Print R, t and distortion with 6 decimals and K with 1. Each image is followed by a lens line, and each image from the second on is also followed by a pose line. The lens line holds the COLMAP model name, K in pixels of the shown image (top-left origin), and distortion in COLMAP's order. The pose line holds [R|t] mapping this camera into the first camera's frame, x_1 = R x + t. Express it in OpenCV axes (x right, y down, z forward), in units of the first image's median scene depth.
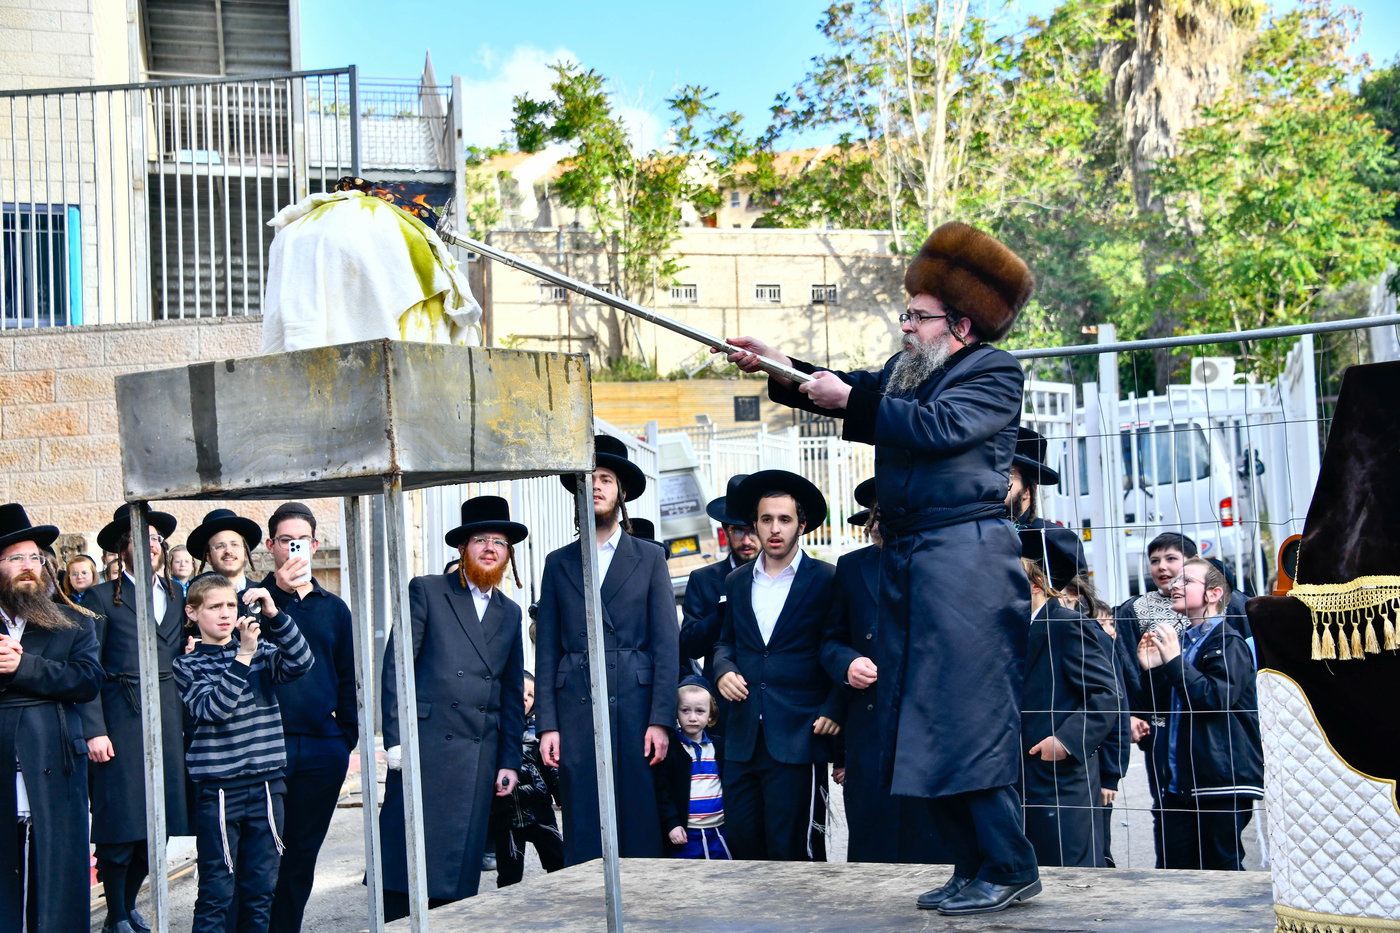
lens RADIAL K [[2416.9, 0, 690.6], [0, 2416.9, 499.8], [0, 0, 1]] dist [0.471096, 0.000000]
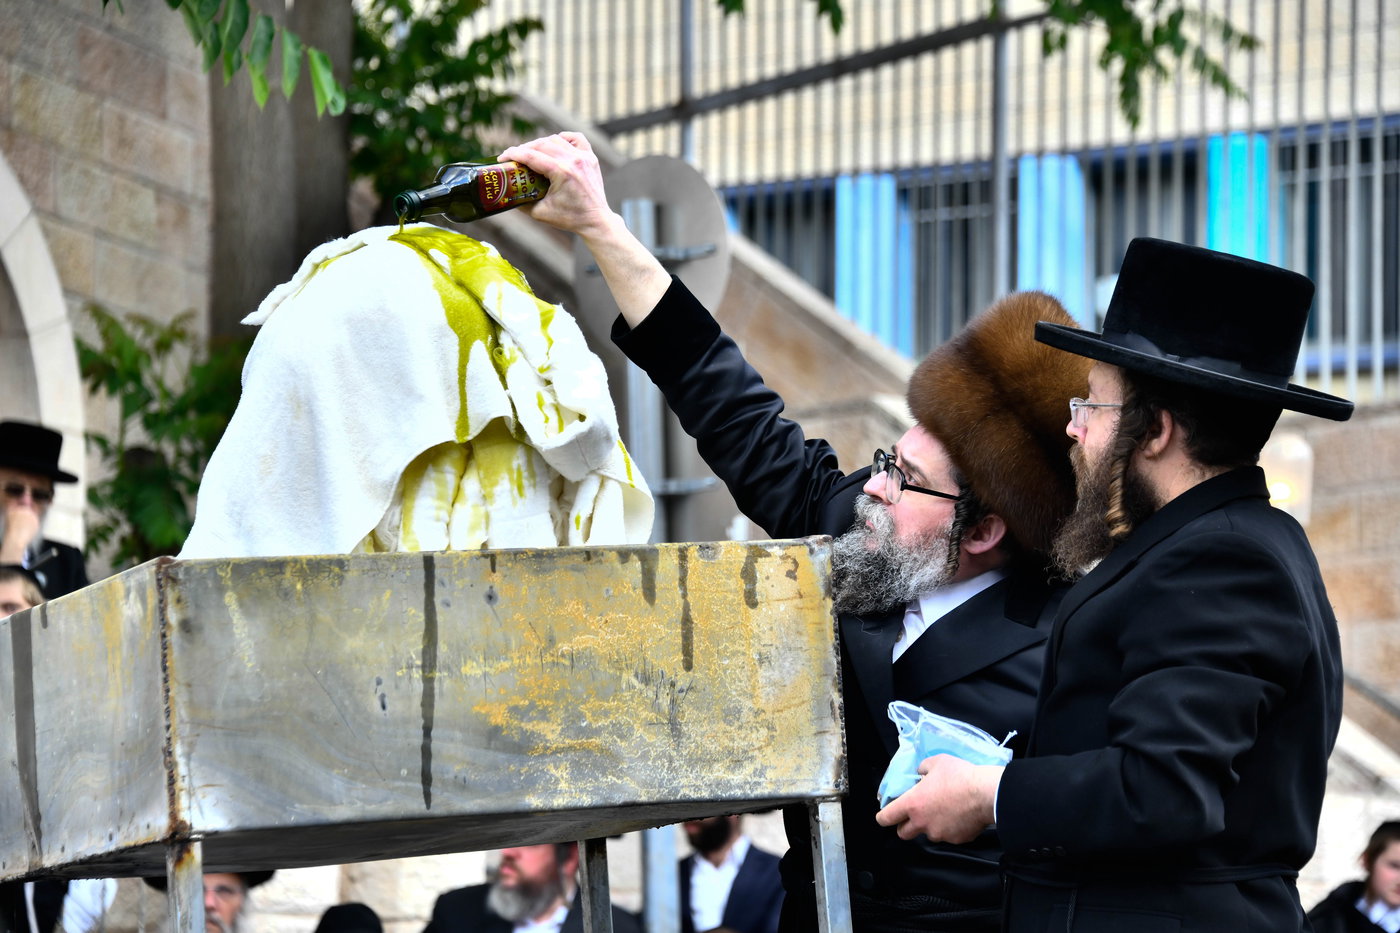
lens RADIAL K [[5524.7, 0, 696.7], [0, 5524.7, 463.2], [0, 0, 1]] dist [1.799196, 0.000000]
pose [[0.818496, -0.045783, -0.572685, 0.581393], [0.028829, 0.998837, -0.038648, -0.037267], [0.573788, 0.015123, 0.818864, 0.136042]]
